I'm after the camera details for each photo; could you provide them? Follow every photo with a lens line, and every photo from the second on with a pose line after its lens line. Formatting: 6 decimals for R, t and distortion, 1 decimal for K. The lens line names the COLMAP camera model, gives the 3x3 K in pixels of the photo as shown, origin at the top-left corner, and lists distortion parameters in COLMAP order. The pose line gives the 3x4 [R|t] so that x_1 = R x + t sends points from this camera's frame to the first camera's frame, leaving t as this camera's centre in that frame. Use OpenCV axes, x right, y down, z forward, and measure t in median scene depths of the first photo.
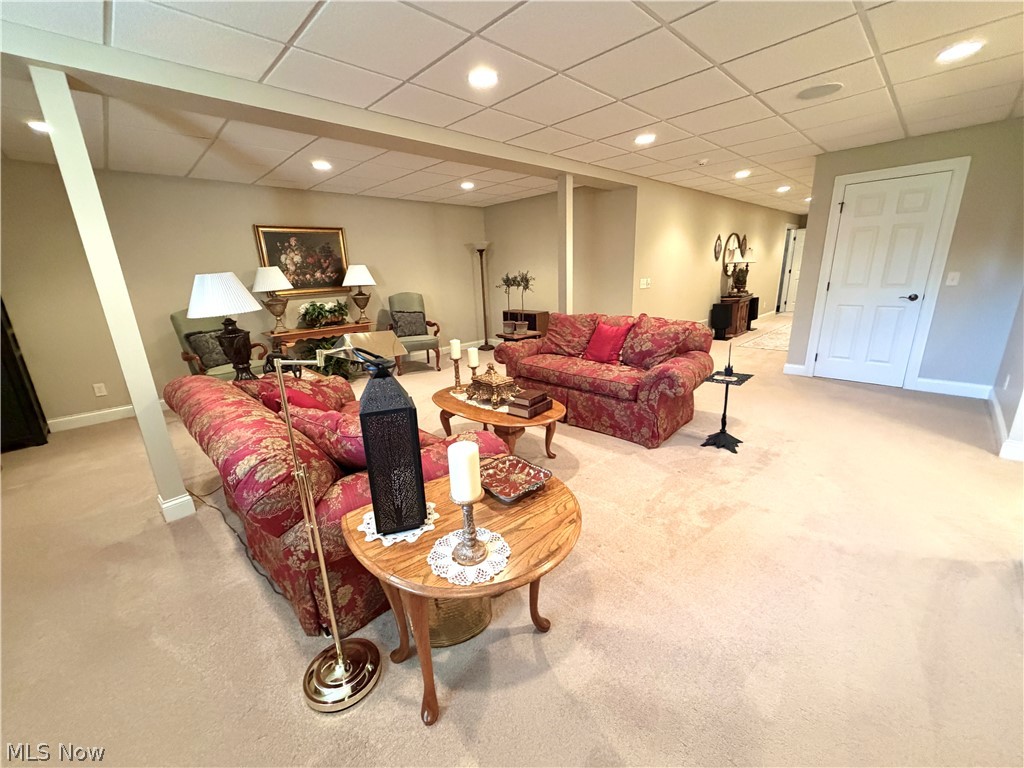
lens RADIAL K [[408.0, 0, 512.9], [0, 408.0, 384.1], [0, 0, 1]] dist [0.001054, 0.000021]
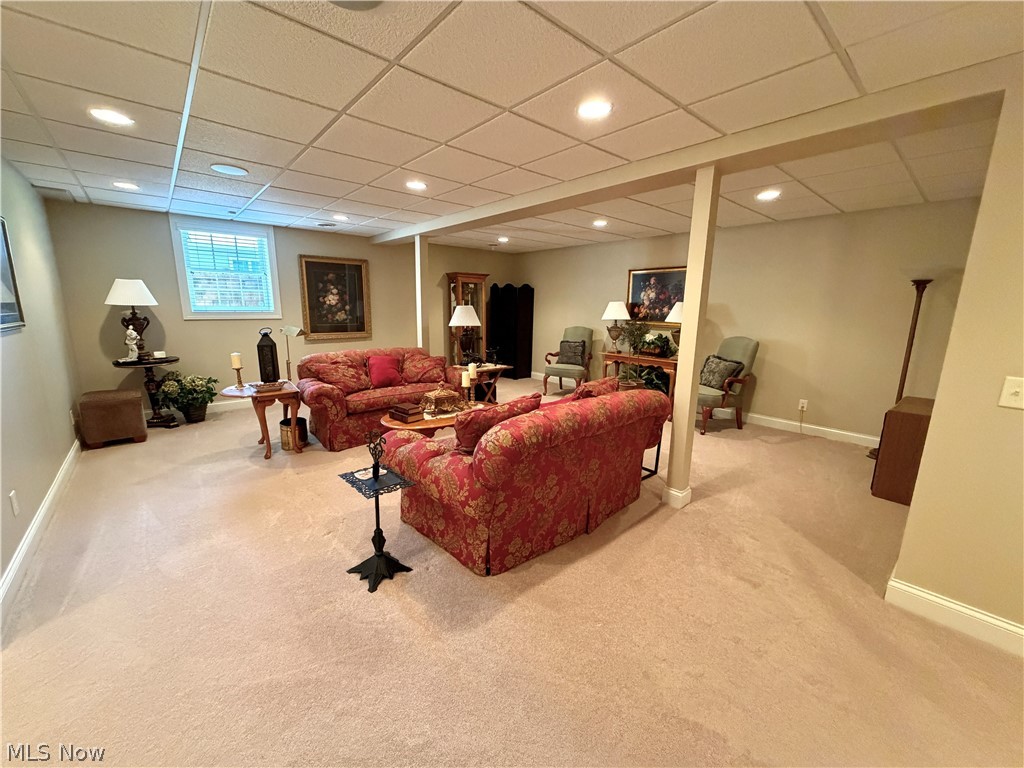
lens RADIAL K [[408.0, 0, 512.3], [0, 408.0, 384.0], [0, 0, 1]] dist [0.001054, 0.000021]
pose [[-0.052771, 0.227181, -0.972422, 0.706259], [-0.282191, 0.930697, 0.232747, -0.241900], [0.957906, 0.286690, 0.014995, 0.709085]]
